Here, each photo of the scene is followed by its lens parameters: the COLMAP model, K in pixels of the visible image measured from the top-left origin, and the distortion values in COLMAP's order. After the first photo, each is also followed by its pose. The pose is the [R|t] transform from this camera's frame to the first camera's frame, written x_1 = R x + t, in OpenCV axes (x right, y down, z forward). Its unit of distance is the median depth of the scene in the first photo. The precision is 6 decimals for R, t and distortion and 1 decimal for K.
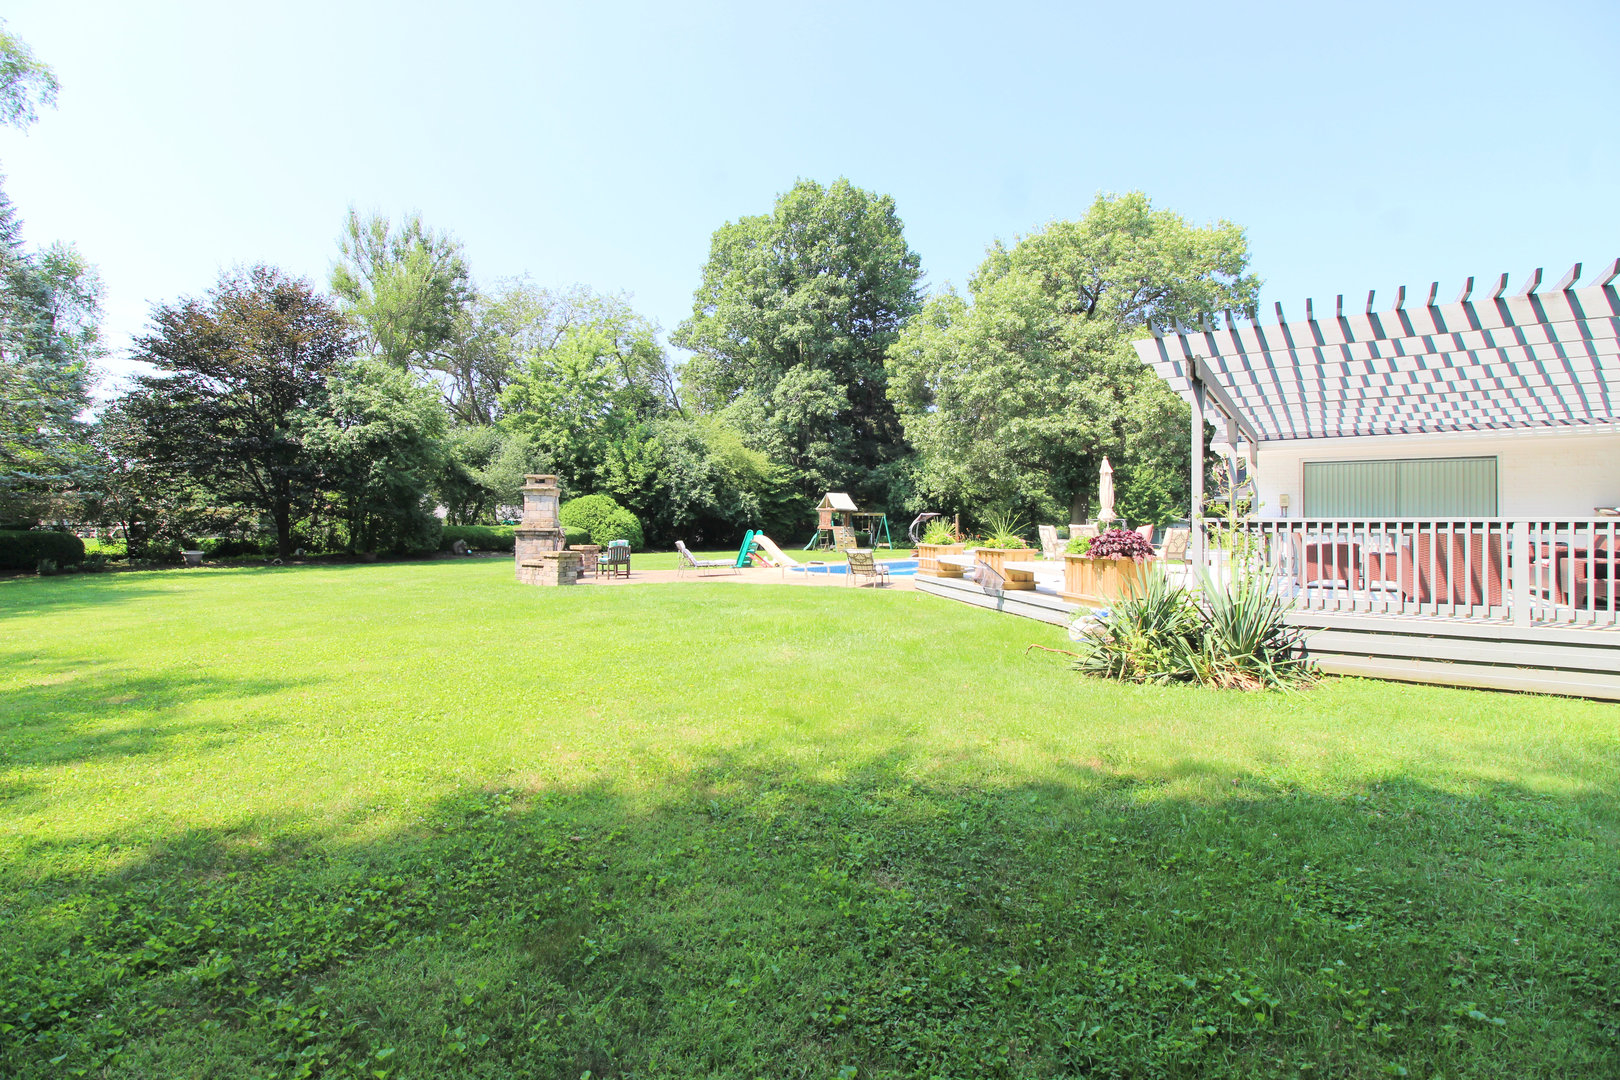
lens RADIAL K [[750.4, 0, 808.0], [0, 750.4, 525.0], [0, 0, 1]] dist [-0.000258, -0.011991]
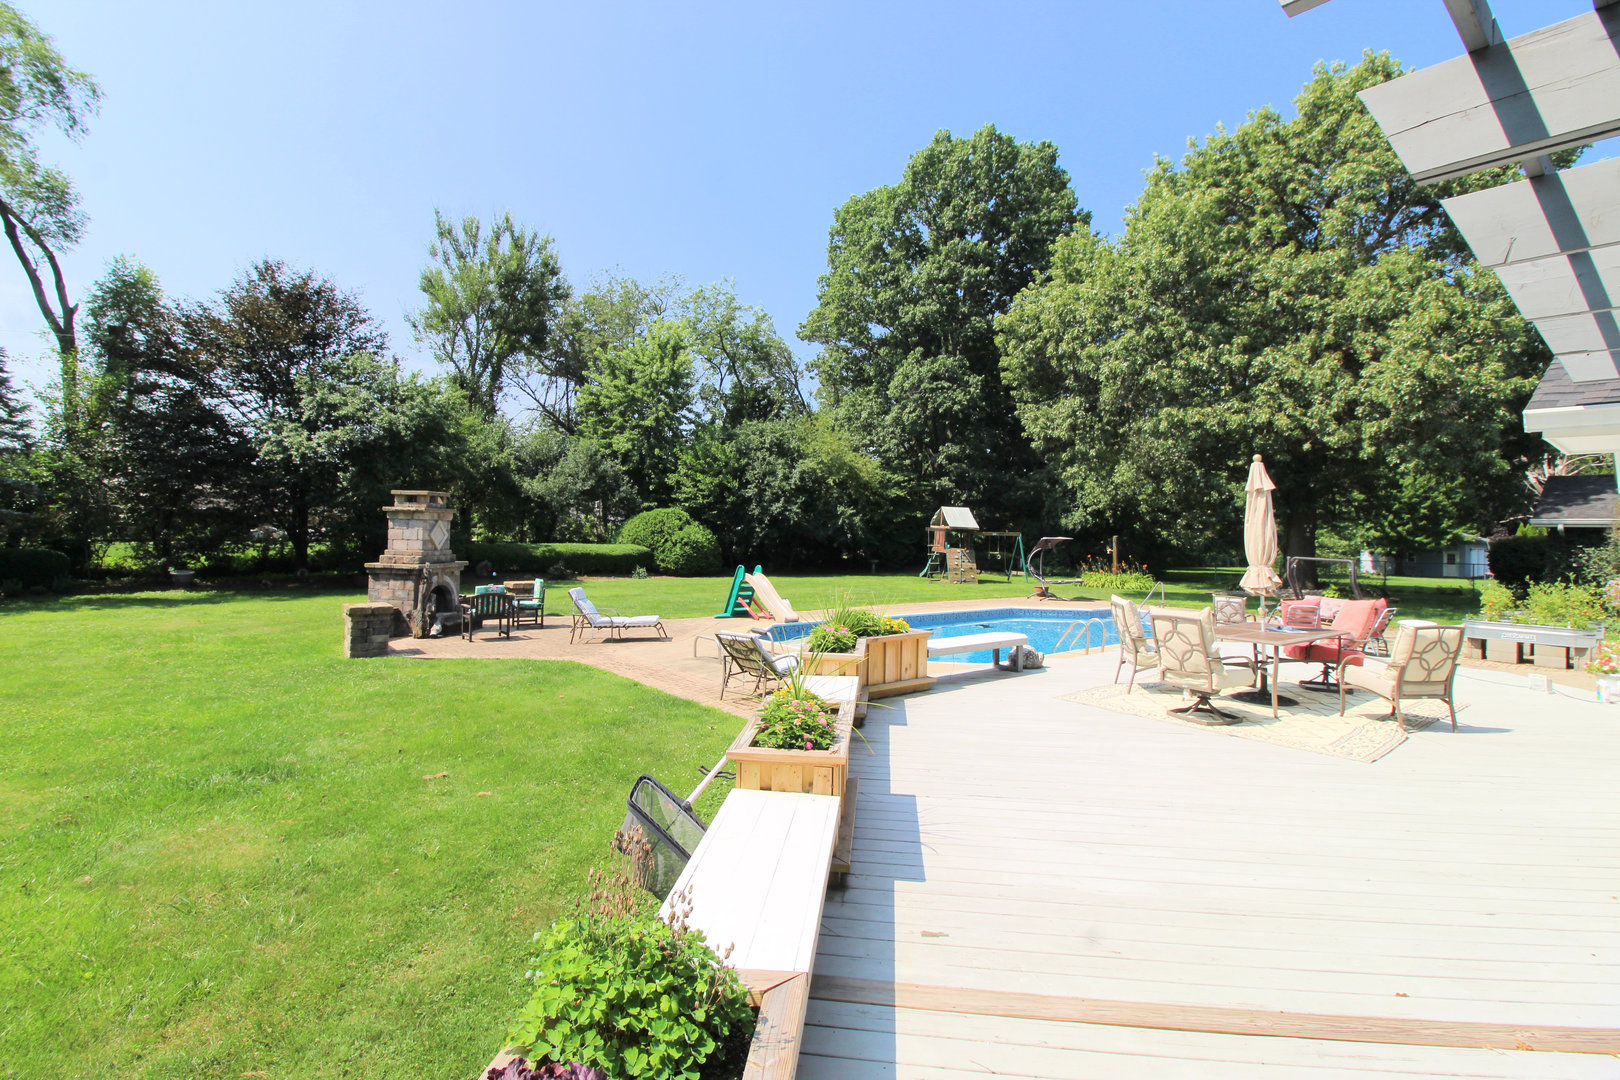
lens RADIAL K [[750.4, 0, 808.0], [0, 750.4, 525.0], [0, 0, 1]] dist [-0.000258, -0.011991]
pose [[0.962381, 0.014191, -0.271334, 0.111552], [-0.016106, 0.999859, -0.004831, -0.018369], [0.271227, 0.009019, 0.962473, 0.201343]]
